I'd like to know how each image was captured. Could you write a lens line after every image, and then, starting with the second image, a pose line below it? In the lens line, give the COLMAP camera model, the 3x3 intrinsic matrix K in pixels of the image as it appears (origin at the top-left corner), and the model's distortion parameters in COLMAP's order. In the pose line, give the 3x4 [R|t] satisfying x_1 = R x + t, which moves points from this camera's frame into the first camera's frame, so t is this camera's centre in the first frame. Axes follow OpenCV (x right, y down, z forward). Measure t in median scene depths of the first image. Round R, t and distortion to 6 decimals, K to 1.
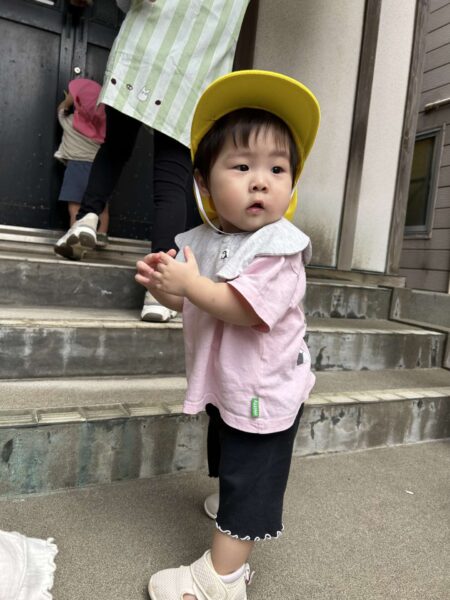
lens RADIAL K [[456.4, 0, 221.8], [0, 456.4, 297.3], [0, 0, 1]] dist [0.034085, -0.051961]
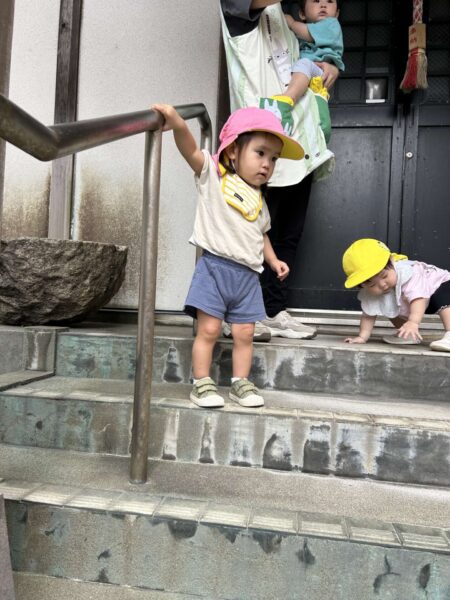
lens RADIAL K [[450.9, 0, 226.6], [0, 450.9, 305.4], [0, 0, 1]] dist [0.051893, -0.058191]
pose [[0.816336, -0.061981, -0.574242, -0.148928], [-0.010656, 0.992440, -0.122269, -0.061341], [0.577479, 0.105932, 0.809504, -0.027487]]
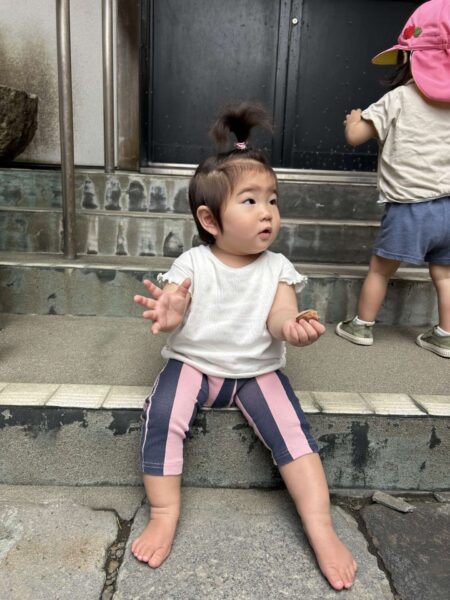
lens RADIAL K [[452.1, 0, 223.0], [0, 452.1, 304.6], [0, 0, 1]] dist [0.043858, -0.058486]
pose [[0.904186, 0.033225, -0.425845, 0.048268], [0.012807, 0.994413, 0.104779, 0.141868], [0.426947, -0.100193, 0.898709, -0.275185]]
